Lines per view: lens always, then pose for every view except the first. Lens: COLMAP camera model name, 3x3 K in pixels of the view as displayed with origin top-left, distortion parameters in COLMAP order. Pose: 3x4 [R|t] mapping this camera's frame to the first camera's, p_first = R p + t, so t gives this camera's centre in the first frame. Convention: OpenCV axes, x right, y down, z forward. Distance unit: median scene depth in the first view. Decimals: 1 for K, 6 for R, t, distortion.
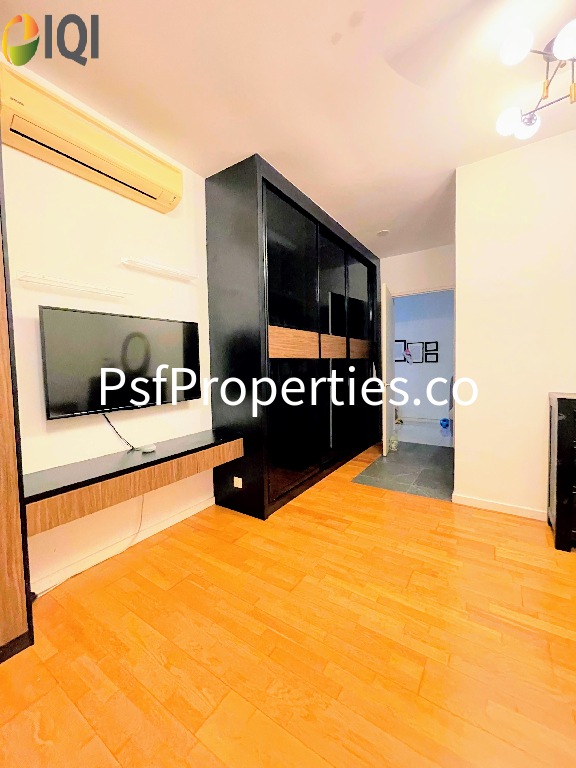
lens RADIAL K [[317.7, 0, 293.2], [0, 317.7, 380.4], [0, 0, 1]] dist [-0.002304, -0.000169]
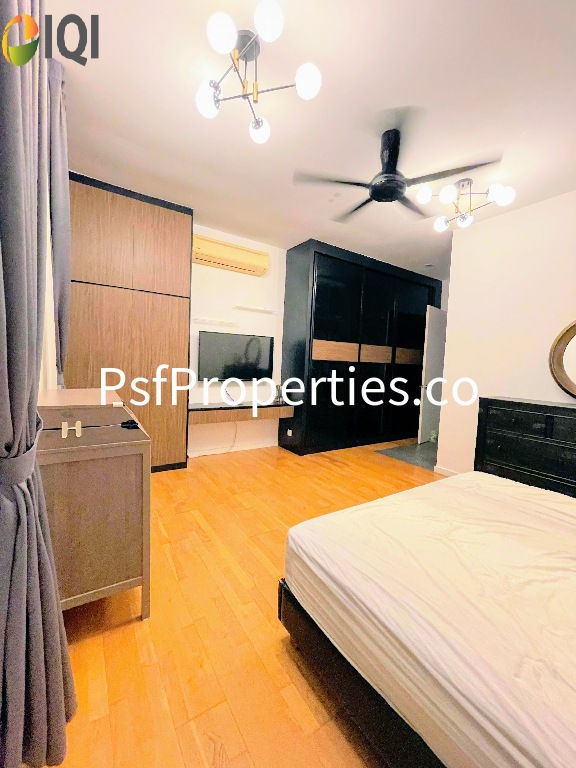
lens RADIAL K [[317.7, 0, 293.2], [0, 317.7, 380.4], [0, 0, 1]] dist [-0.002304, -0.000169]
pose [[0.924246, 0.082665, -0.372741, 0.450805], [-0.081140, 0.996506, 0.019807, 0.013525], [0.373076, 0.011938, 0.927724, -0.553306]]
